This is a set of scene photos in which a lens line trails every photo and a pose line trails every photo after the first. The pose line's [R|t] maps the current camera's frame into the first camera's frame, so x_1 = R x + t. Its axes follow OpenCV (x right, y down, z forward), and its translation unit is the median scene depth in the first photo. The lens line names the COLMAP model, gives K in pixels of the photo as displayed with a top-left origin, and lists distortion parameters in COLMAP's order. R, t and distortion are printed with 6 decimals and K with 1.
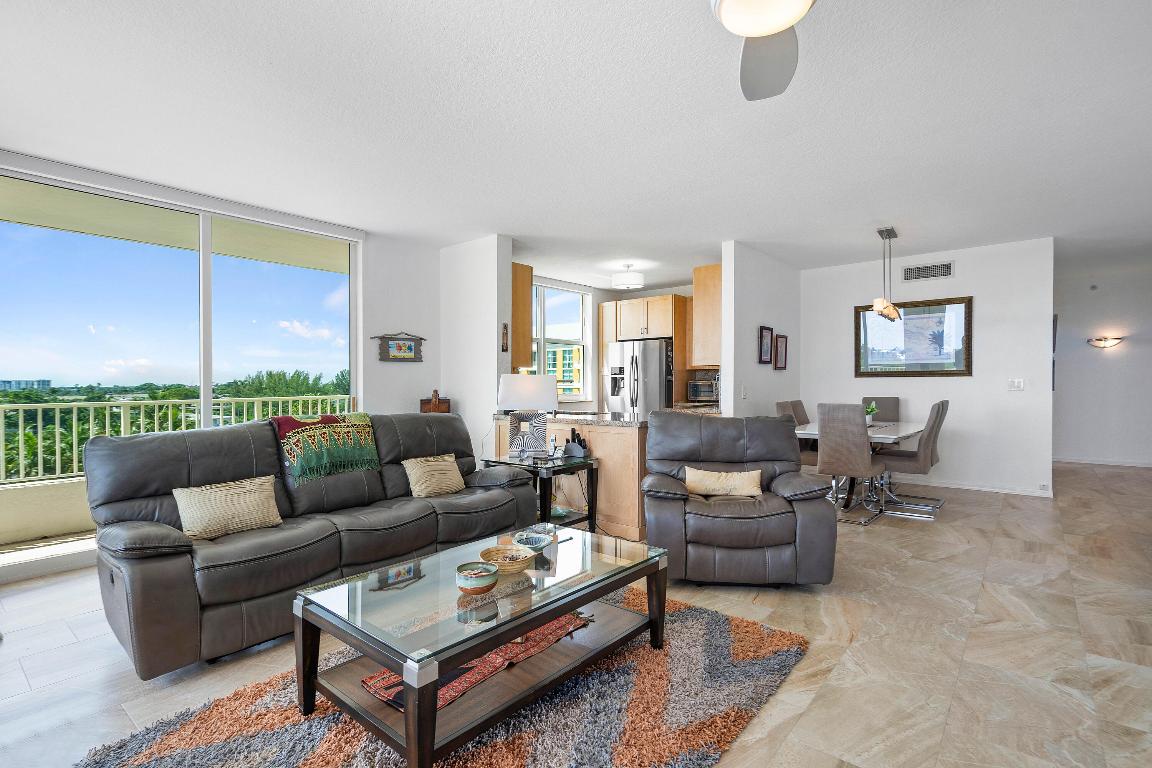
lens RADIAL K [[558.3, 0, 569.9], [0, 558.3, 380.0], [0, 0, 1]] dist [0.007680, 0.002690]
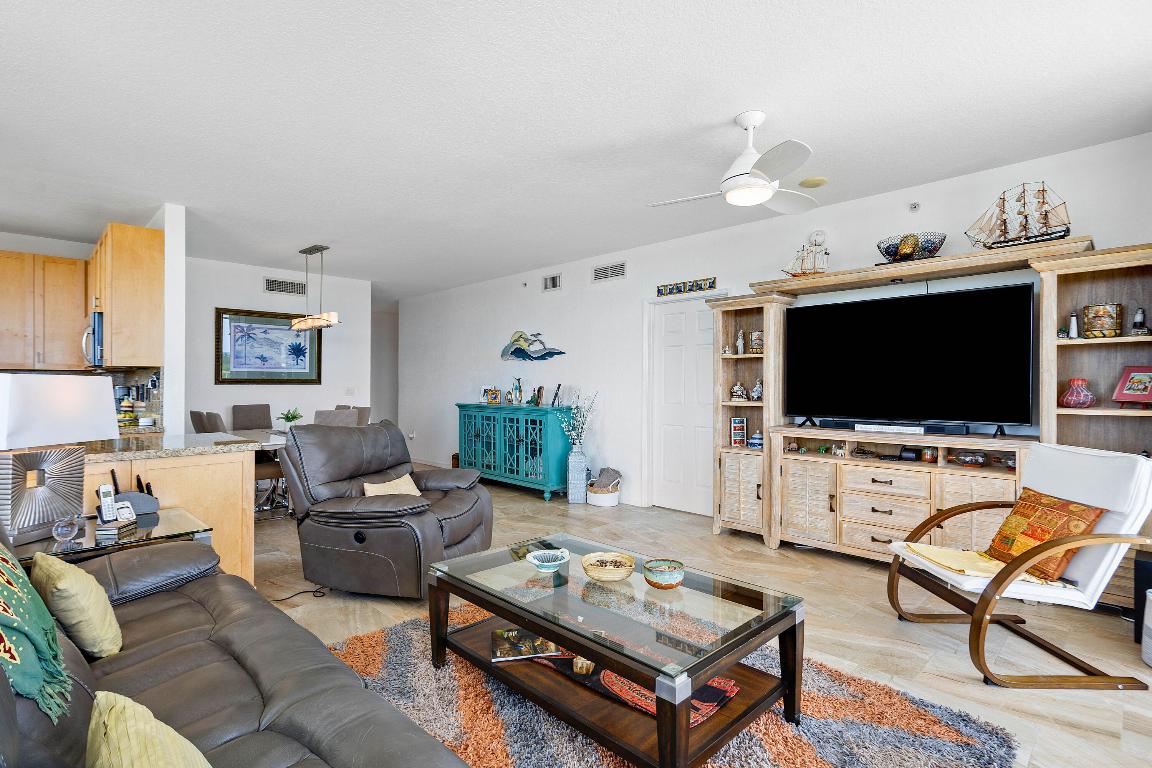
lens RADIAL K [[574.6, 0, 573.7], [0, 574.6, 385.4], [0, 0, 1]] dist [0.002167, 0.000128]
pose [[0.080939, 0.004959, 0.996707, -0.452256], [0.001494, 0.999986, -0.005096, 0.002738], [-0.996718, 0.001901, 0.080931, 0.391405]]
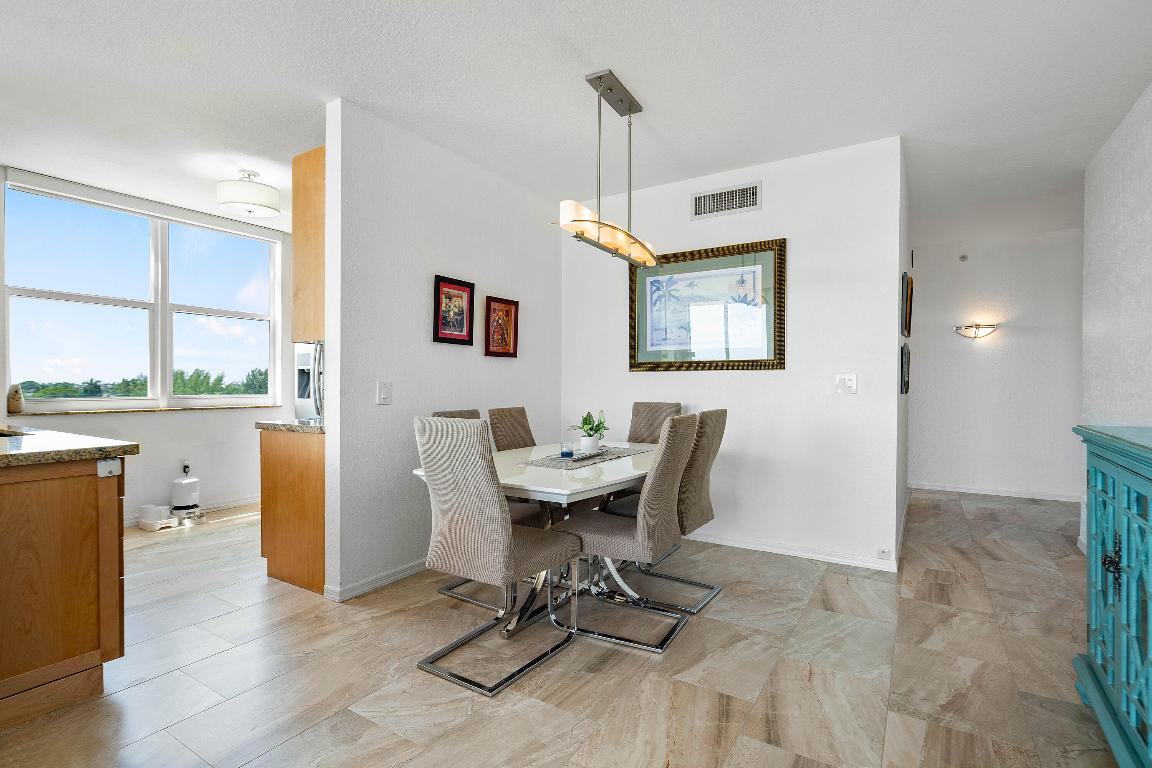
lens RADIAL K [[558.3, 0, 582.2], [0, 558.3, 382.6], [0, 0, 1]] dist [0.007680, 0.002690]
pose [[0.989534, 0.005285, 0.144202, 0.424194], [-0.005696, 0.999981, 0.002439, 0.008042], [-0.144186, -0.003235, 0.989545, 0.441592]]
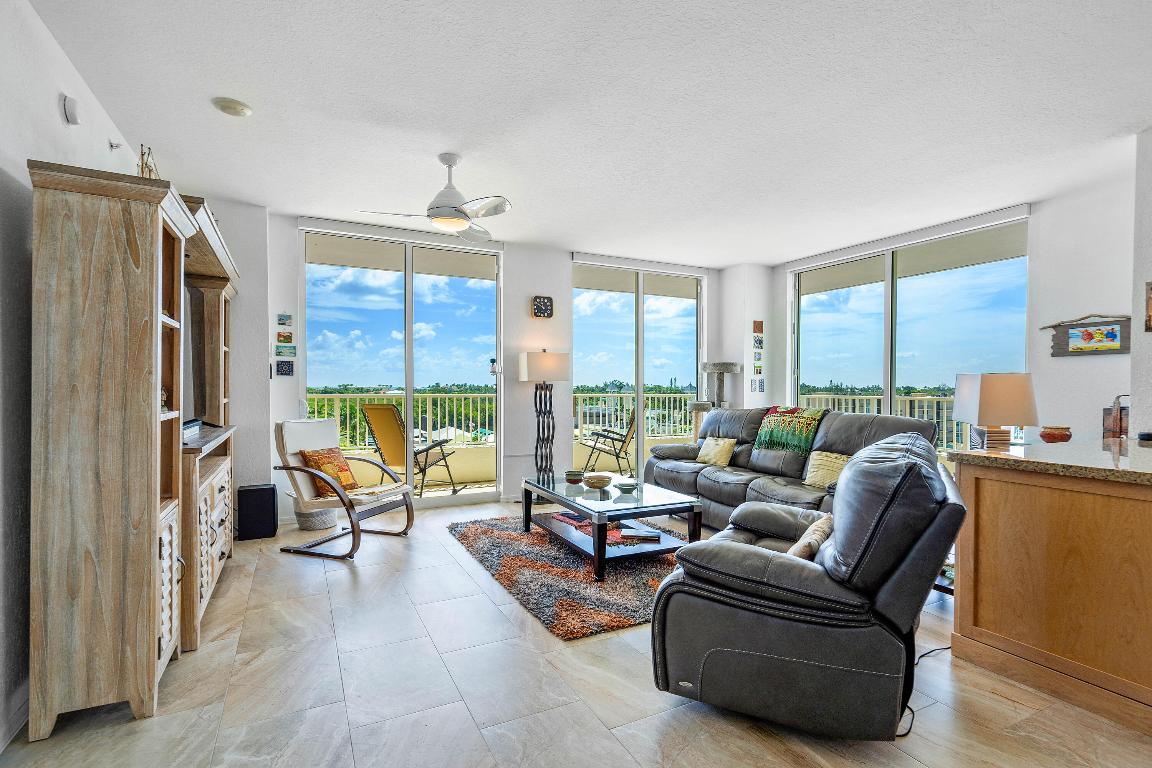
lens RADIAL K [[558.3, 0, 579.1], [0, 558.3, 387.5], [0, 0, 1]] dist [0.007680, 0.002690]
pose [[-0.368677, 0.003591, -0.929551, 0.611010], [-0.000108, 0.999992, 0.003906, 0.006397], [0.929558, 0.001541, -0.368673, 0.634646]]
